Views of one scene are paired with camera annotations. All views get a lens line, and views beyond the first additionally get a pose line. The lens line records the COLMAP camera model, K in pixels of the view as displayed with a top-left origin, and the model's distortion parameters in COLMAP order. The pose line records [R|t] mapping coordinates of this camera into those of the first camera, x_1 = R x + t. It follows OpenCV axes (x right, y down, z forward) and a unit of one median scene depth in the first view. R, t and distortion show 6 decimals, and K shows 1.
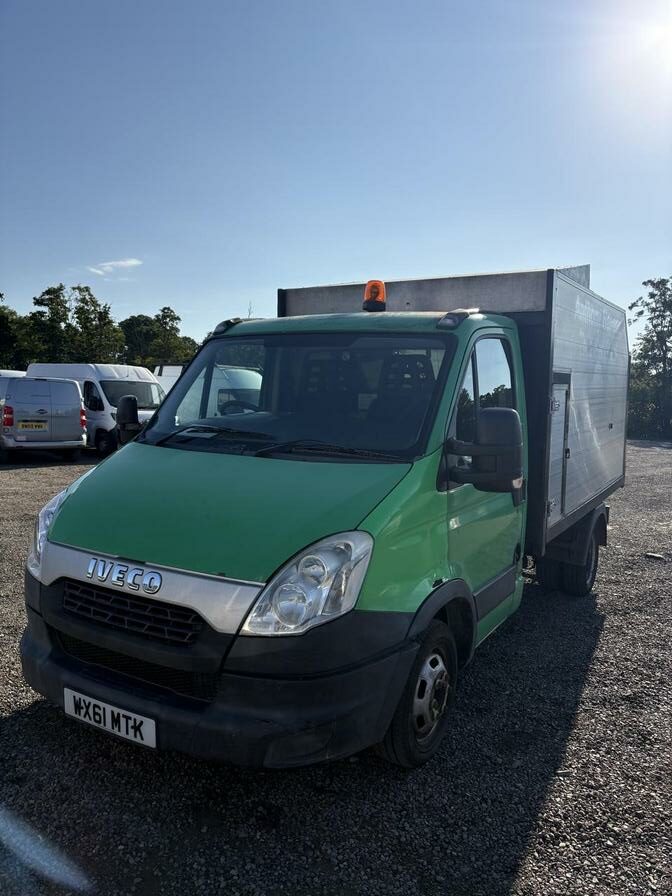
lens RADIAL K [[684.1, 0, 341.2], [0, 684.1, 453.2], [0, 0, 1]] dist [0.009024, -0.002990]
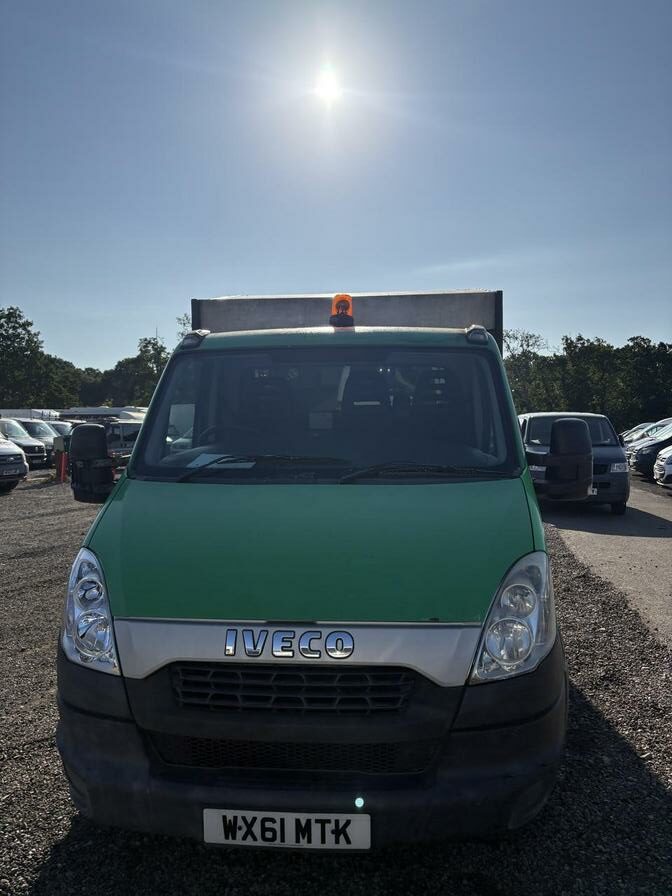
lens RADIAL K [[684.1, 0, 336.9], [0, 684.1, 440.1], [0, 0, 1]] dist [0.009024, -0.002990]
pose [[0.894791, -0.049608, 0.443721, -0.601926], [0.071749, 0.996869, -0.033237, -0.026733], [-0.440683, 0.061577, 0.895548, 0.242456]]
